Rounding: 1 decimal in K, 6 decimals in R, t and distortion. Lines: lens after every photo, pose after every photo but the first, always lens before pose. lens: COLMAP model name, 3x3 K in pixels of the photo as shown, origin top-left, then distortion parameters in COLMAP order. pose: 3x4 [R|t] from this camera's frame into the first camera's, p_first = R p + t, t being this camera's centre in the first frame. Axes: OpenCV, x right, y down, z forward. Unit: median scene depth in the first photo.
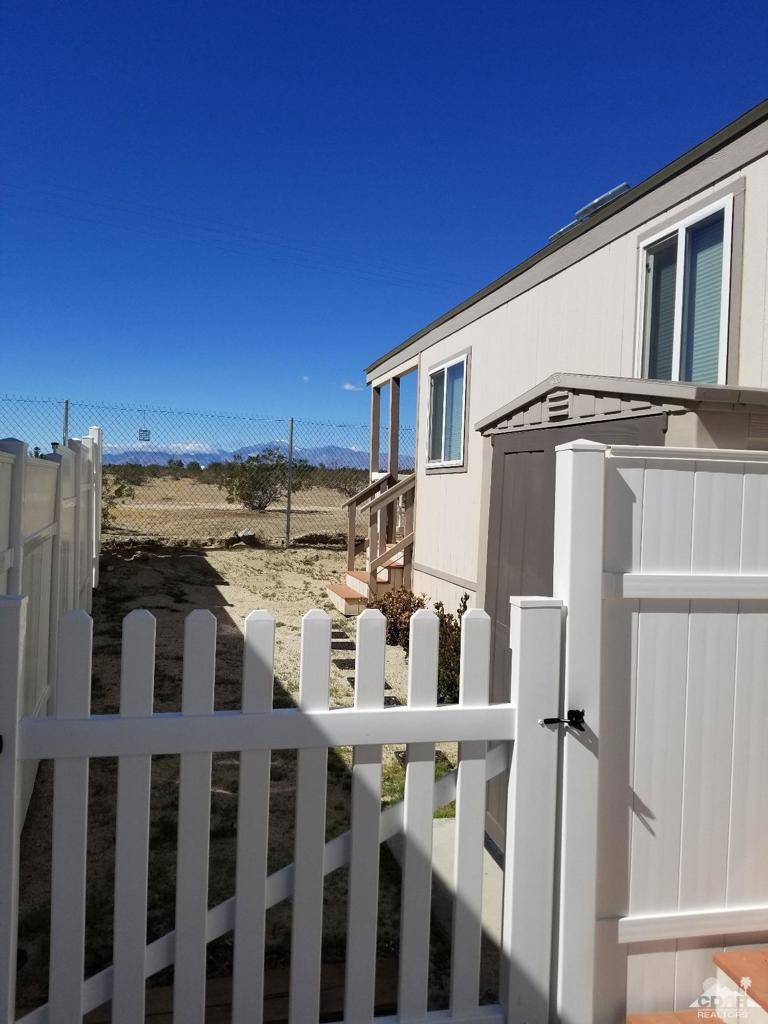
lens RADIAL K [[800.6, 0, 376.4], [0, 800.6, 511.1], [0, 0, 1]] dist [-0.007421, -0.006126]
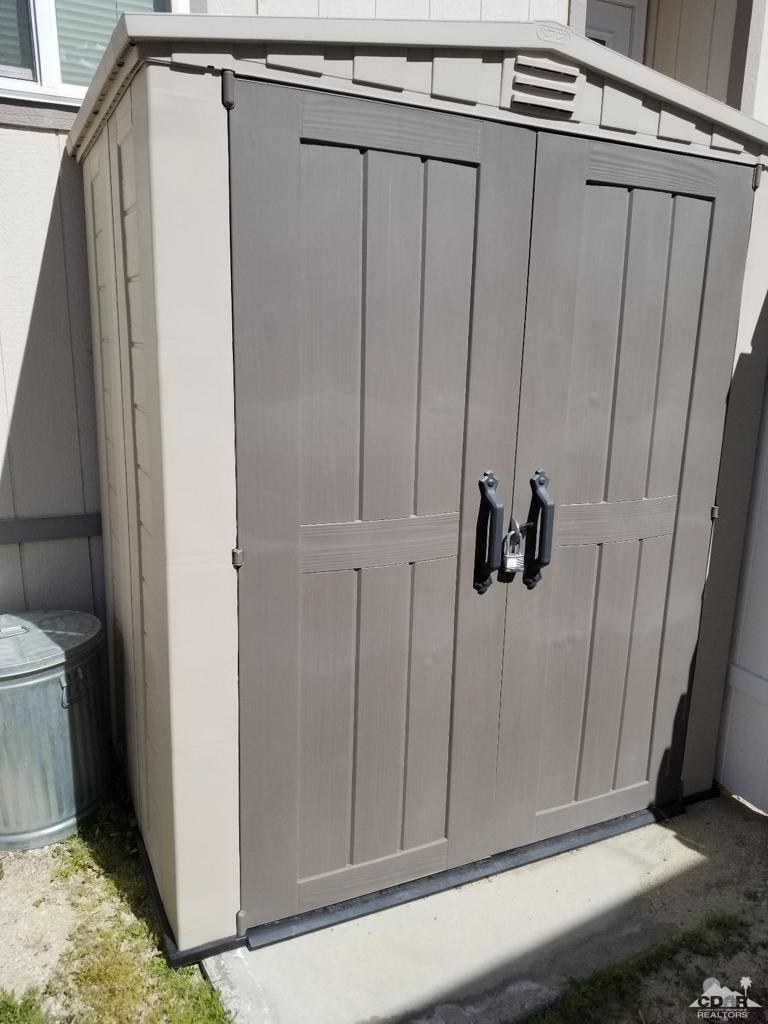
lens RADIAL K [[800.6, 0, 384.9], [0, 800.6, 513.2], [0, 0, 1]] dist [-0.007421, -0.006126]
pose [[-0.225005, -0.270430, 0.936077, -0.449076], [-0.007086, 0.961141, 0.275967, 0.002899], [-0.974332, 0.055461, -0.218178, 1.581642]]
